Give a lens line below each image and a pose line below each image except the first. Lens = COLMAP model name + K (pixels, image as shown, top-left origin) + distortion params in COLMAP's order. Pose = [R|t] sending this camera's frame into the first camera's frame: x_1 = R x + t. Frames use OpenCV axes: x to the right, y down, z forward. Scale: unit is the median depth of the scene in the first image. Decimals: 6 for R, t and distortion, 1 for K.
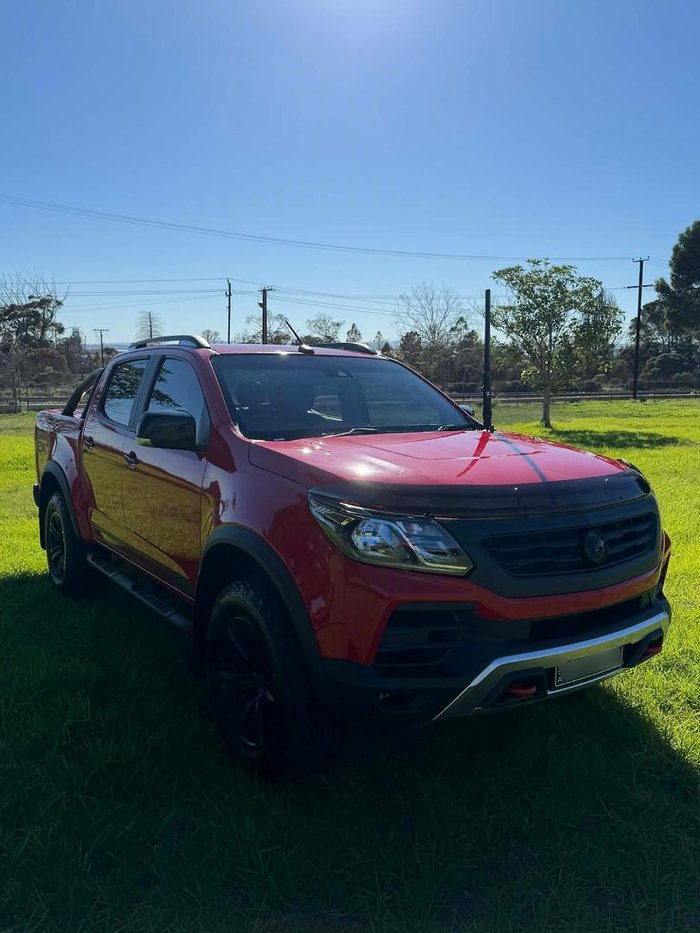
lens RADIAL K [[695.0, 0, 344.7], [0, 695.0, 479.1], [0, 0, 1]] dist [-0.003667, -0.005678]
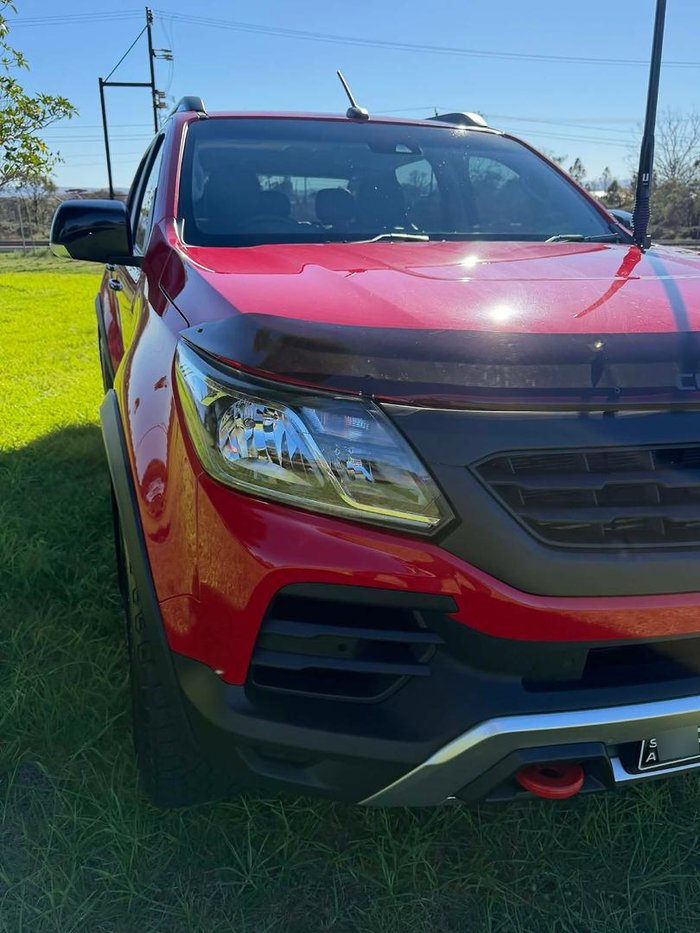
lens RADIAL K [[695.0, 0, 344.7], [0, 695.0, 479.1], [0, 0, 1]] dist [-0.003667, -0.005678]
pose [[0.960509, 0.089343, -0.263515, 0.228332], [-0.032547, 0.976622, 0.212485, 0.009296], [0.276338, -0.195517, 0.940962, 0.562209]]
